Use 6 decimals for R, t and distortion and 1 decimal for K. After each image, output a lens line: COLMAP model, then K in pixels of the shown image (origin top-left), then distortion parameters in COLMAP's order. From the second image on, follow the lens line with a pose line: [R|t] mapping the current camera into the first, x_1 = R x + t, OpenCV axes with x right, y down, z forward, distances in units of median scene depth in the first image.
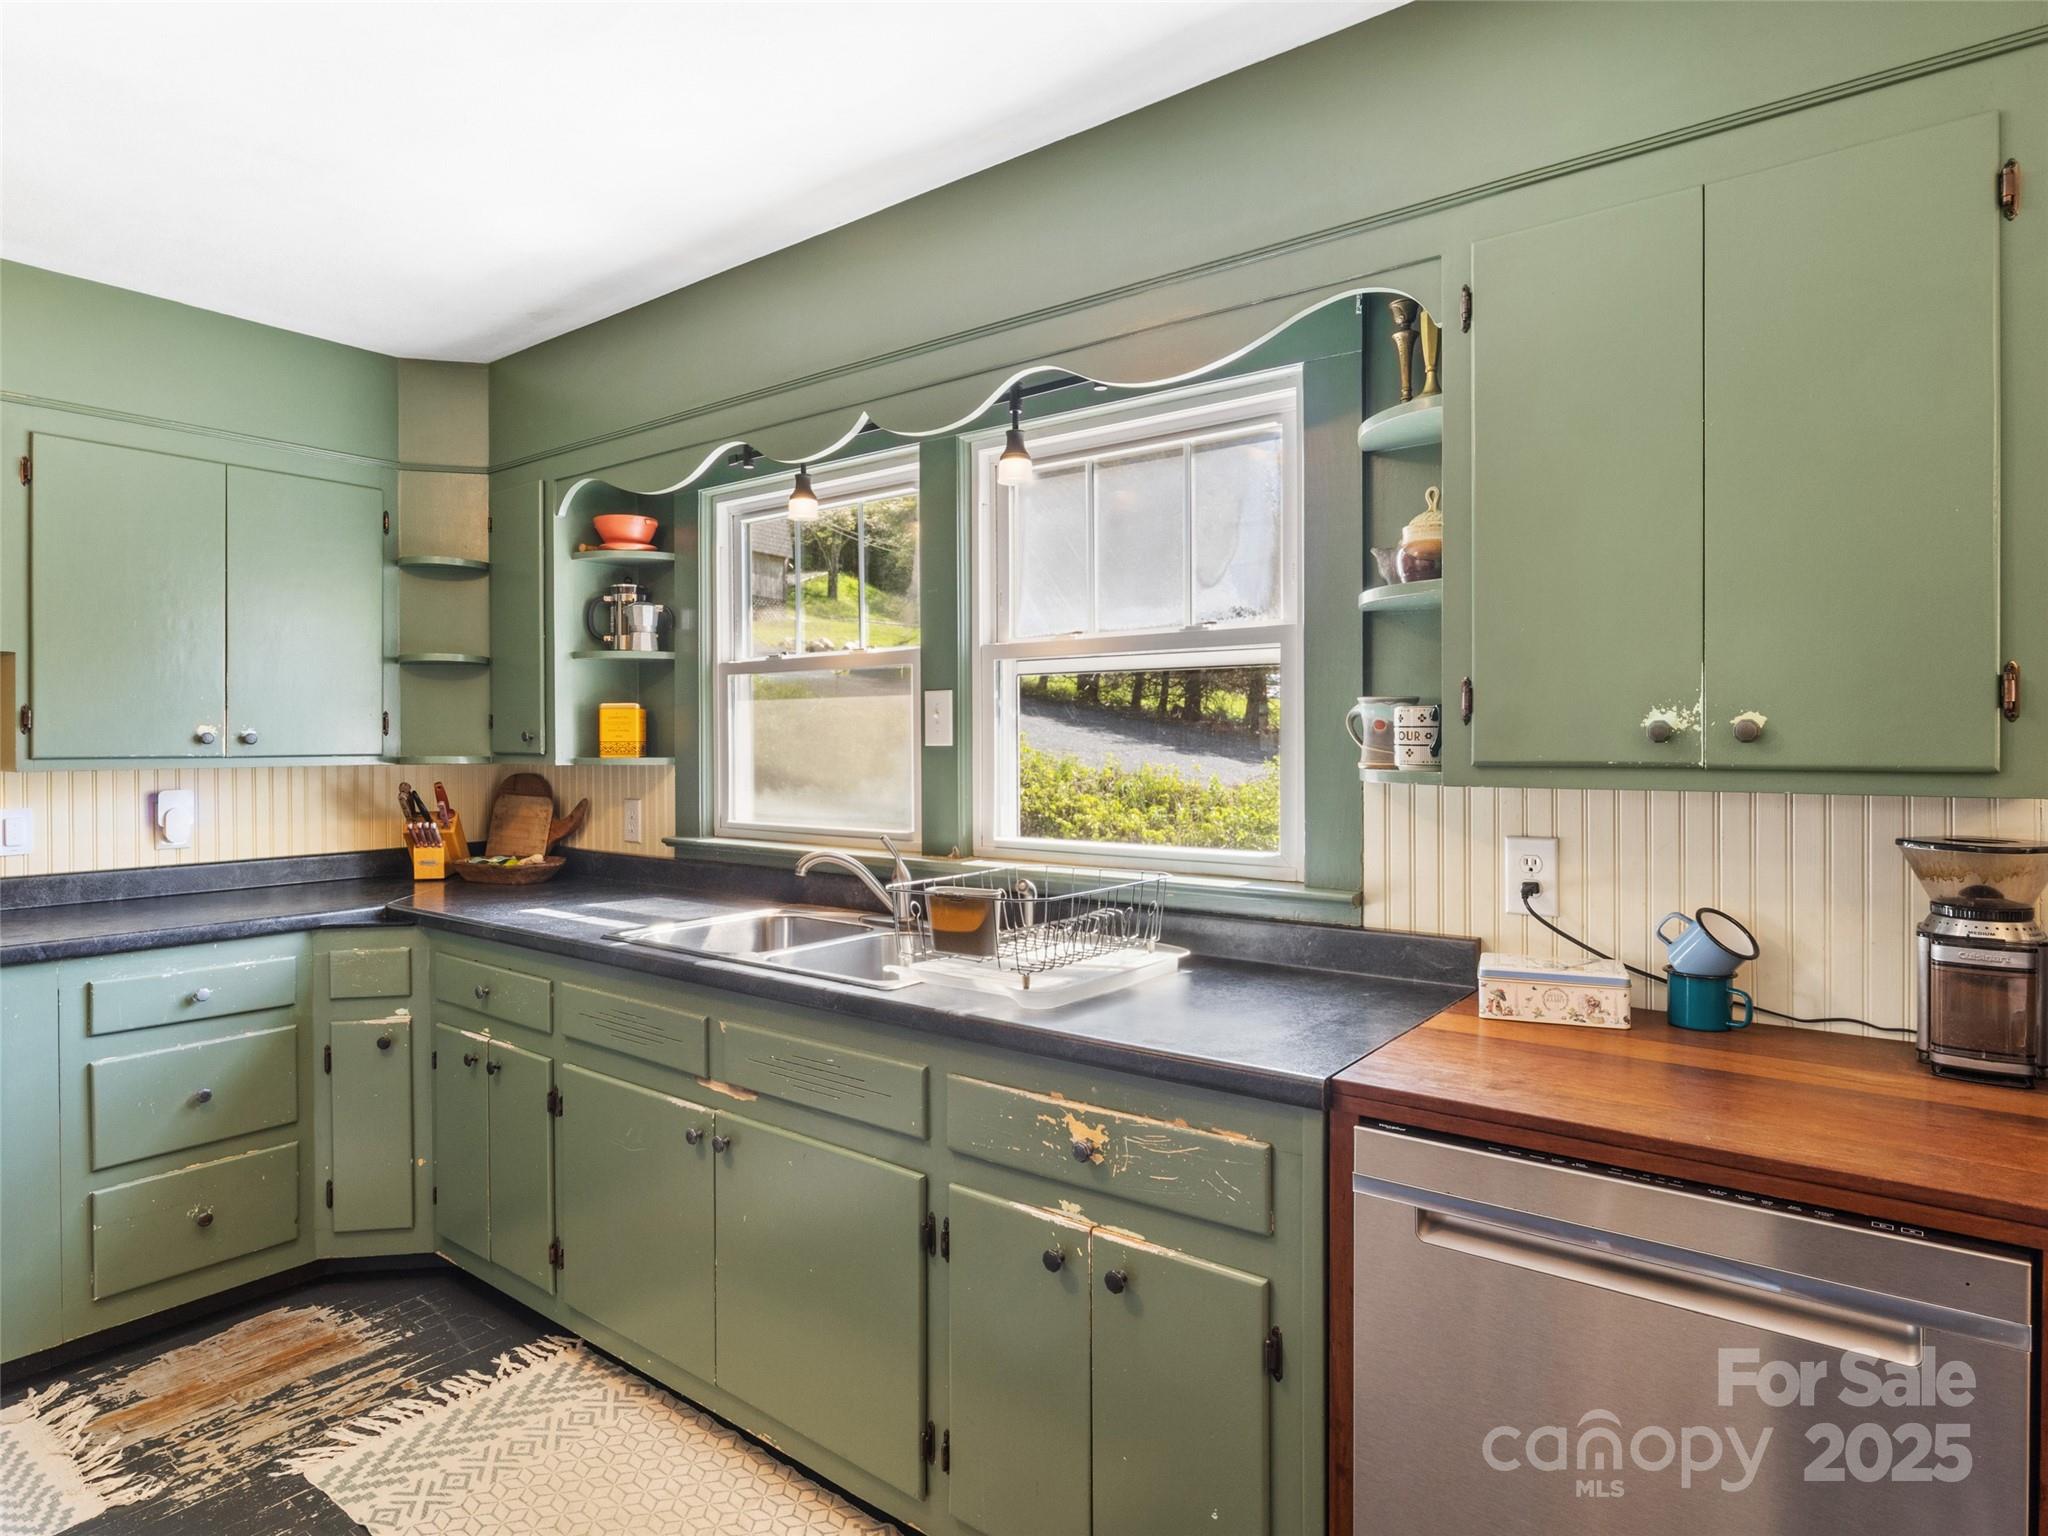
lens RADIAL K [[1150.6, 0, 1030.0], [0, 1150.6, 745.6], [0, 0, 1]] dist [-0.008595, 0.001248]
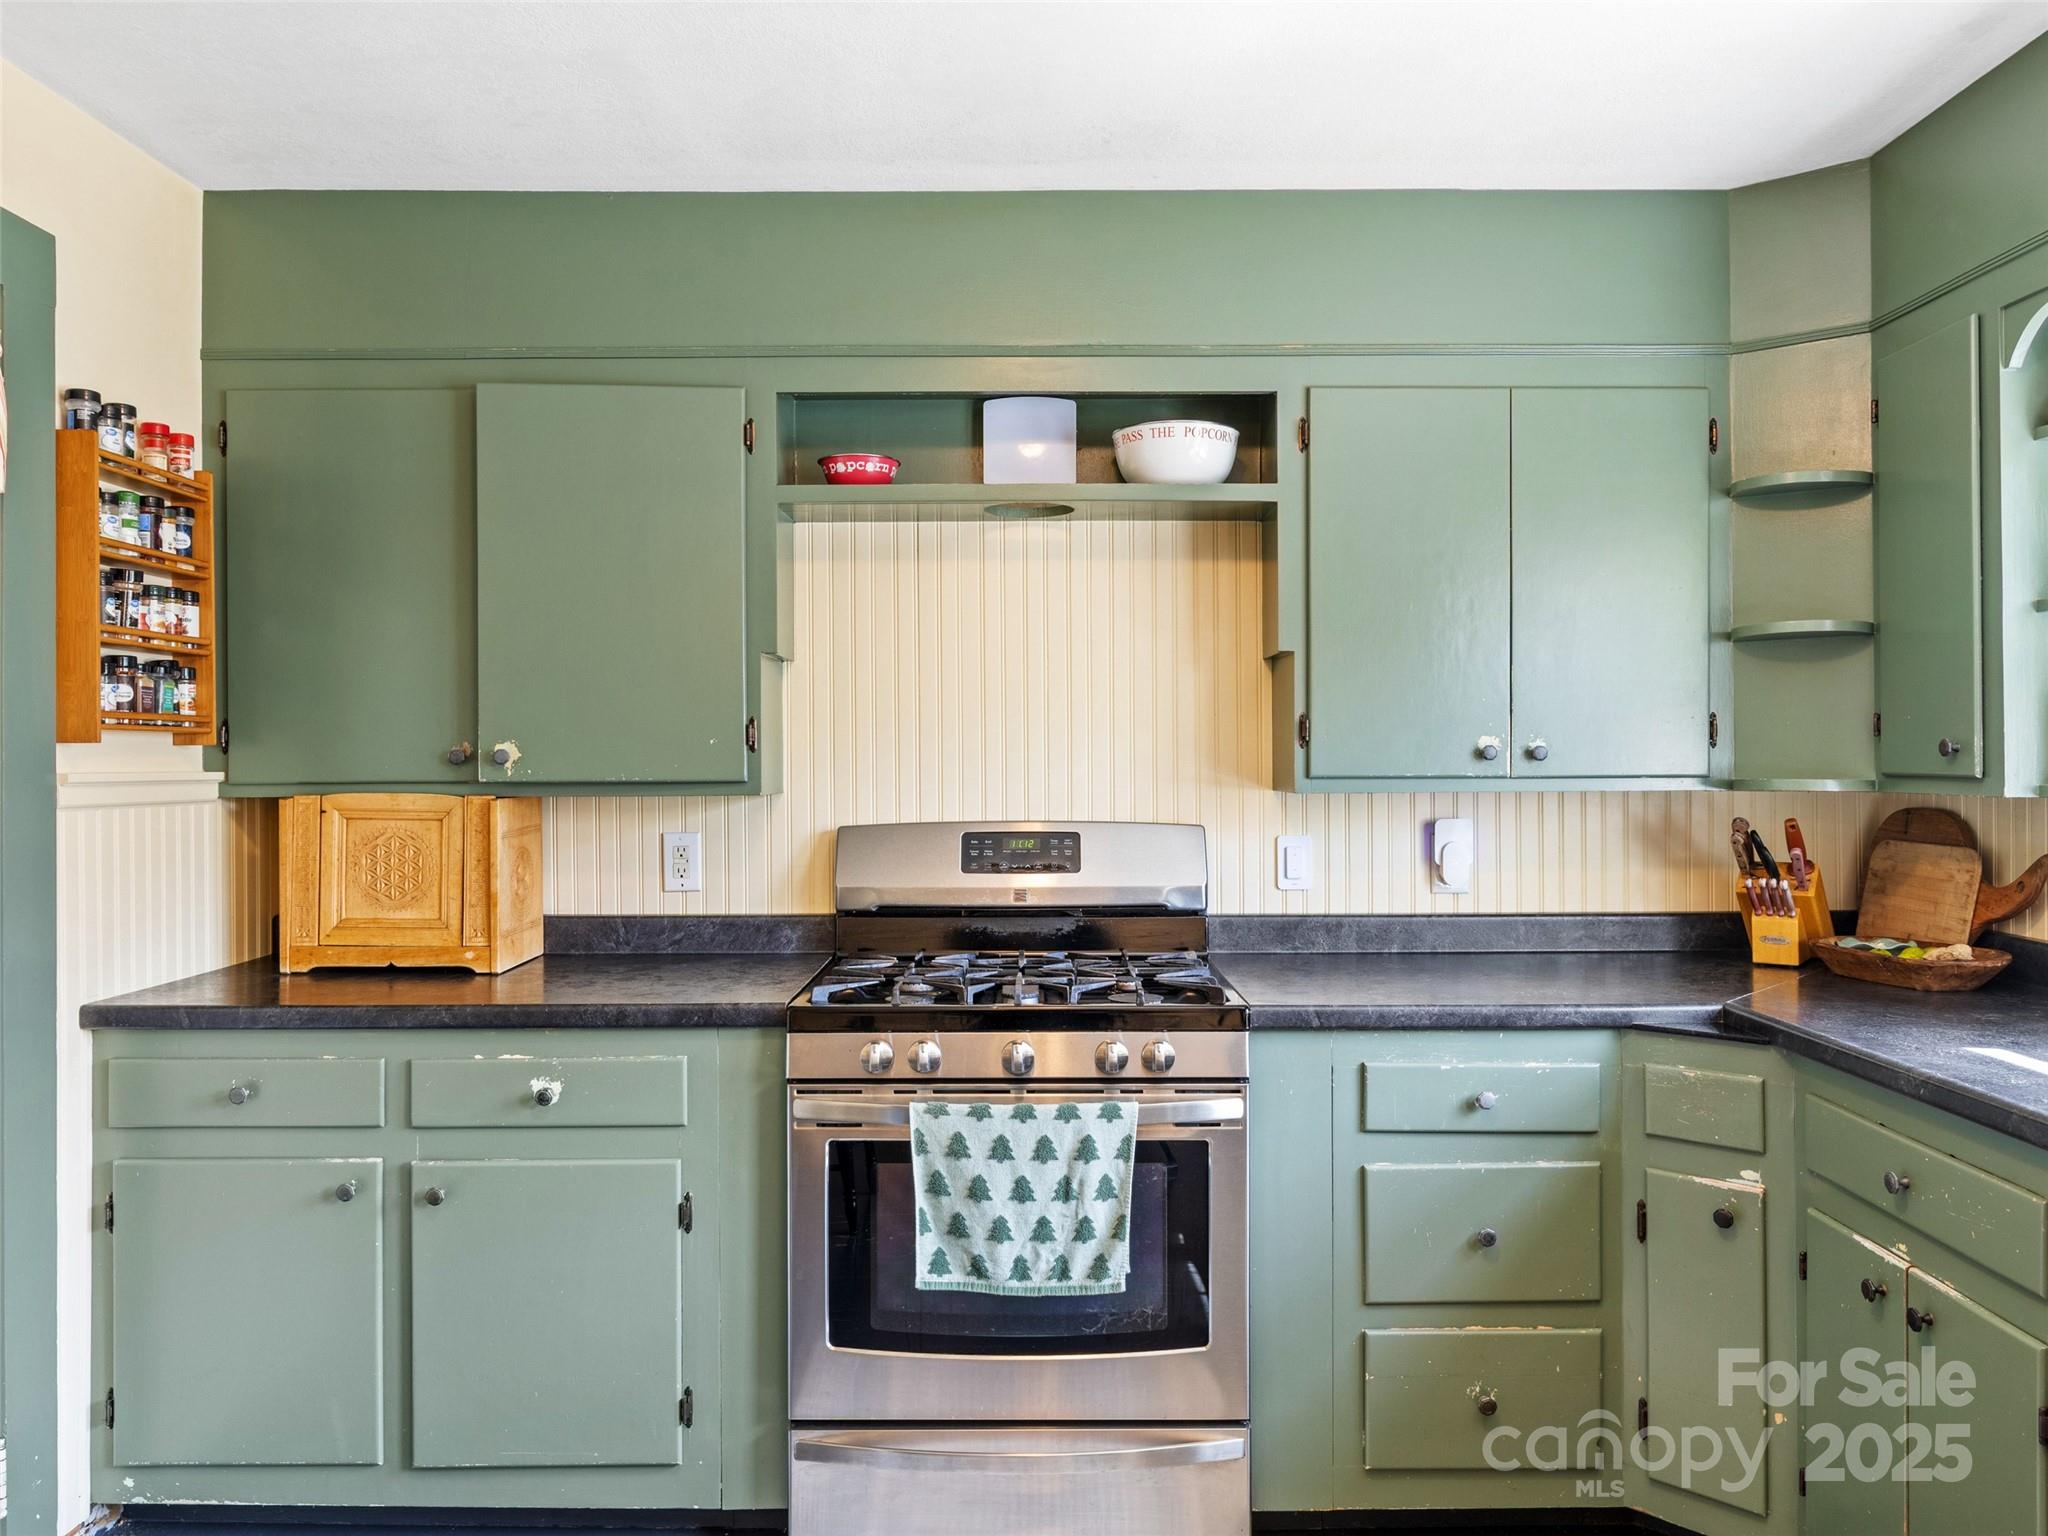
lens RADIAL K [[1435.2, 0, 1019.5], [0, 1435.2, 752.8], [0, 0, 1]] dist [-0.010258, -0.001580]
pose [[0.599374, -0.003867, -0.800460, -0.144695], [-0.002105, 0.999977, -0.006407, 0.000497], [0.800467, 0.005525, 0.599352, 0.182060]]
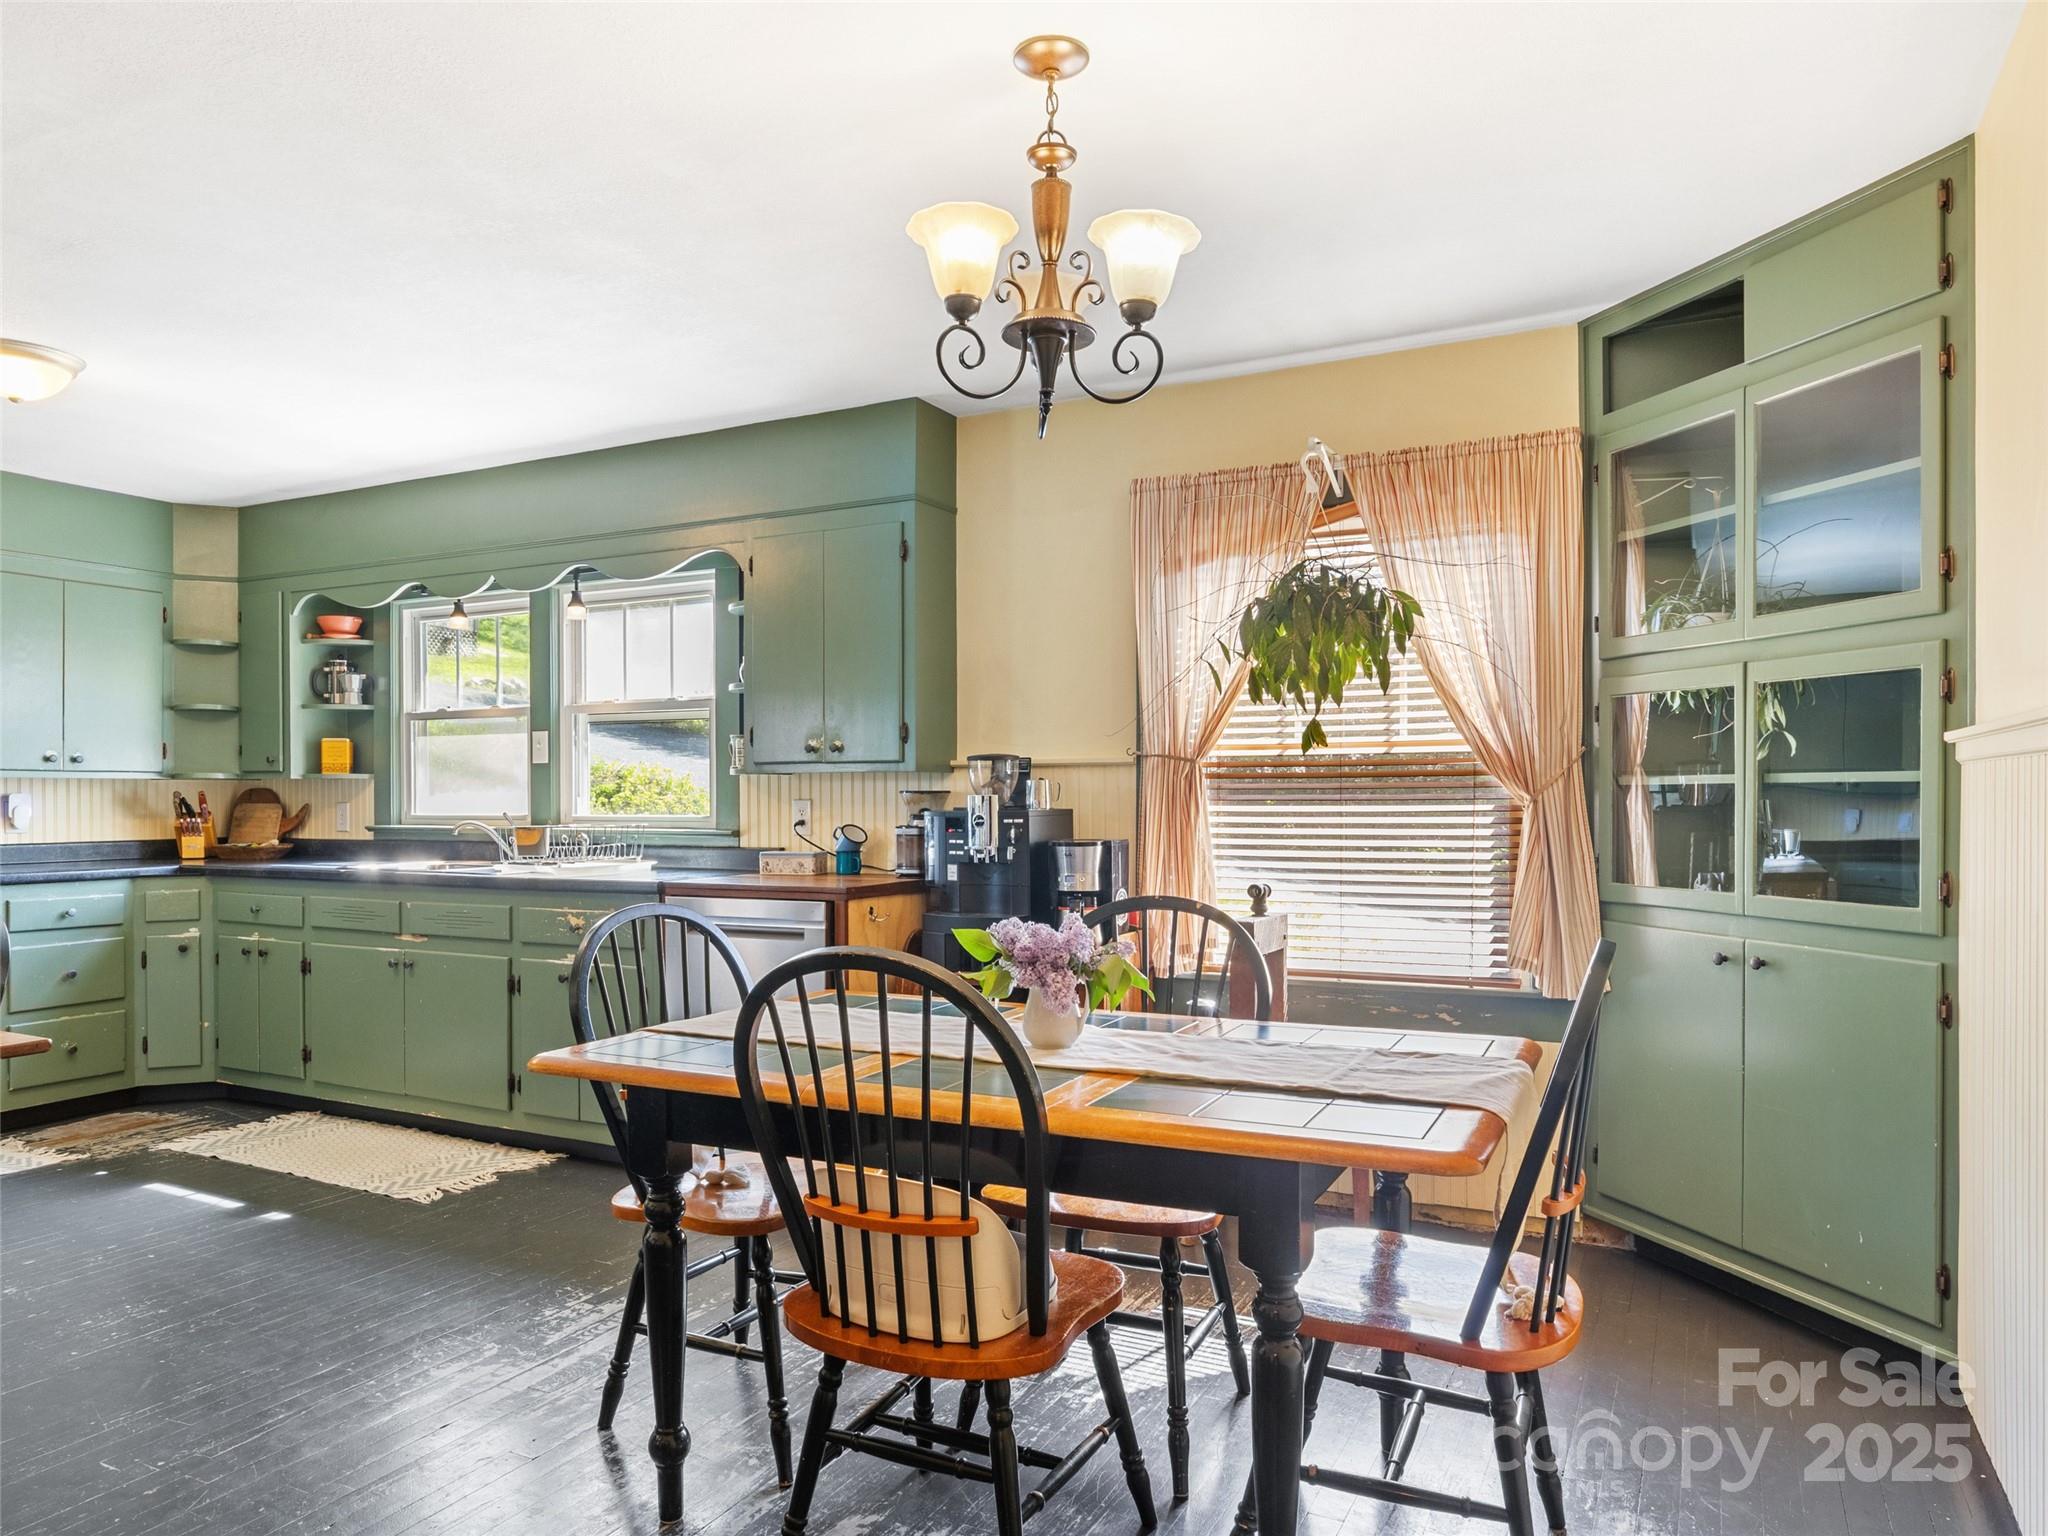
lens RADIAL K [[1298.6, 0, 1008.3], [0, 1298.6, 805.6], [0, 0, 1]] dist [-0.010461, 0.000329]
pose [[0.984332, -0.000709, 0.176323, 0.241909], [0.000226, 0.999996, 0.002760, 0.052900], [-0.176324, -0.002676, 0.984329, -0.936595]]
